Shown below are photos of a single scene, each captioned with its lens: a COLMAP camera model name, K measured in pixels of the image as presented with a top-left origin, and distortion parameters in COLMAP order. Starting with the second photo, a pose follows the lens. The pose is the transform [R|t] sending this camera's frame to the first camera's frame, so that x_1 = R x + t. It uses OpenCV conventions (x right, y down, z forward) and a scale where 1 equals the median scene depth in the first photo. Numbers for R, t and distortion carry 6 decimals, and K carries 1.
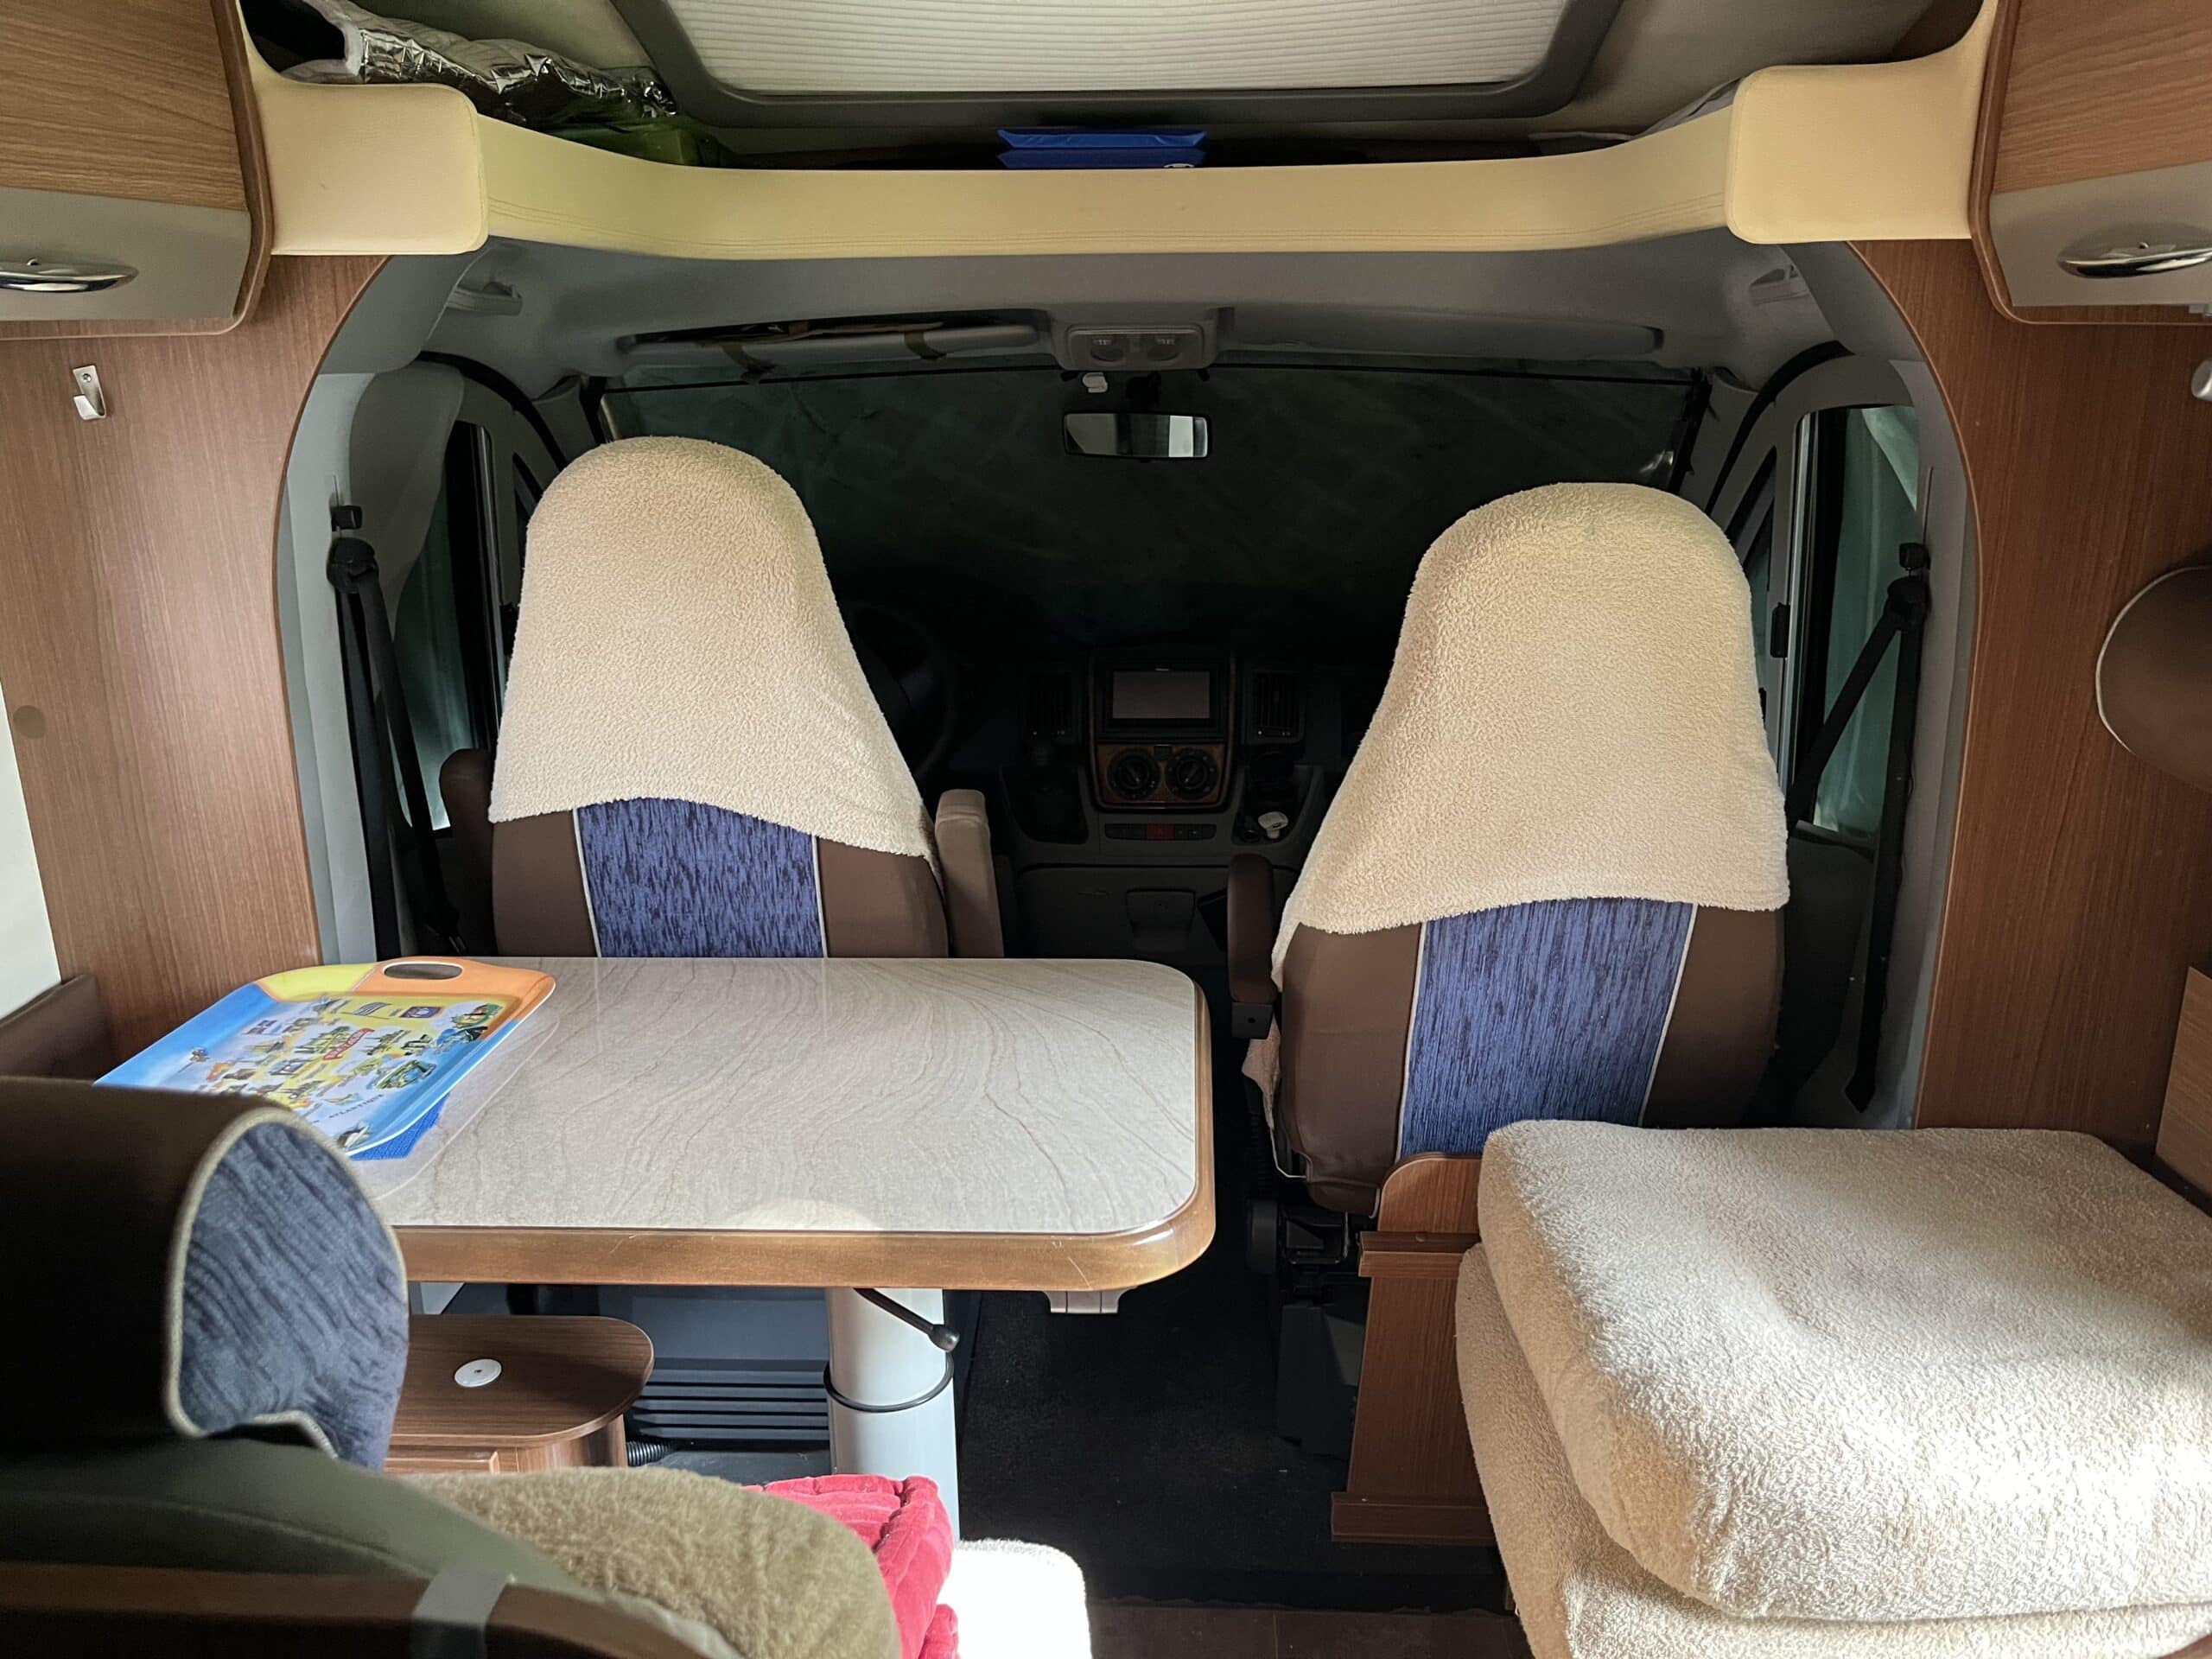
lens RADIAL K [[1683.4, 0, 1066.2], [0, 1683.4, 712.8], [0, 0, 1]] dist [0.070586, -0.197339]
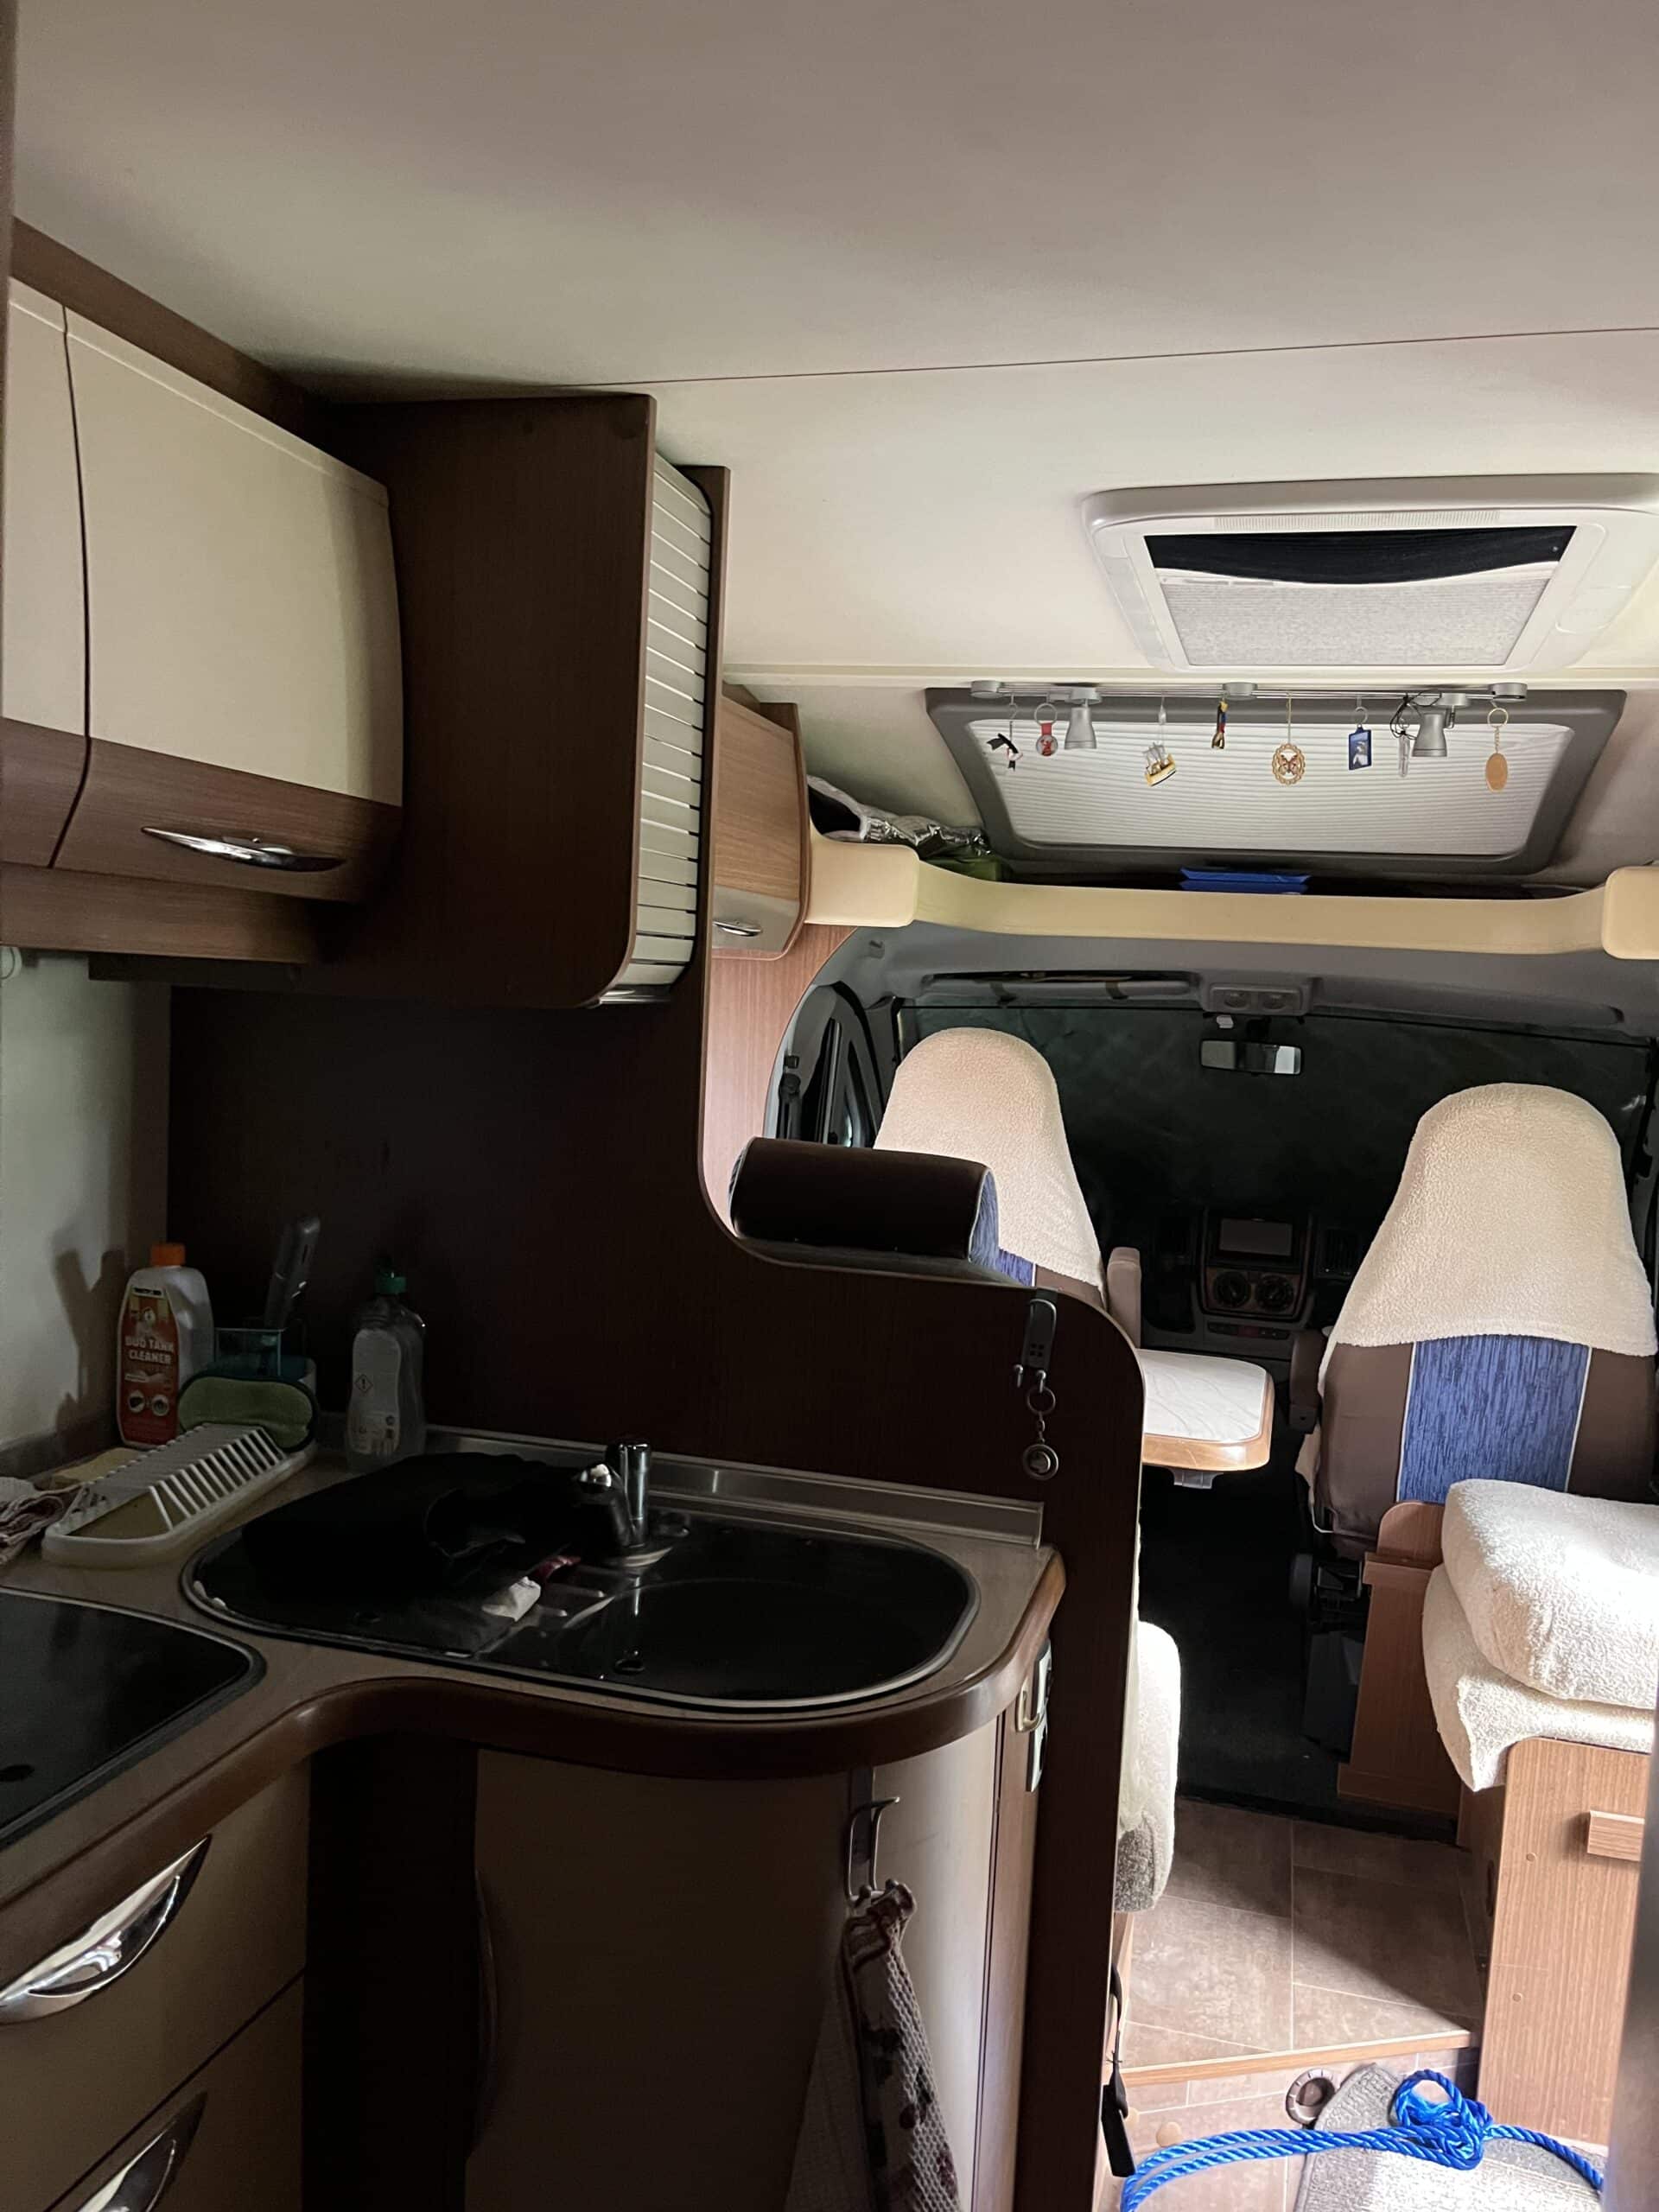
lens RADIAL K [[1699.9, 0, 695.5], [0, 1699.9, 1103.8], [0, 0, 1]] dist [0.084150, -0.181742]
pose [[0.961122, 0.078811, -0.264637, -0.036238], [-0.118908, 0.983117, -0.139075, 0.195088], [0.249208, 0.165136, 0.954267, -0.759922]]
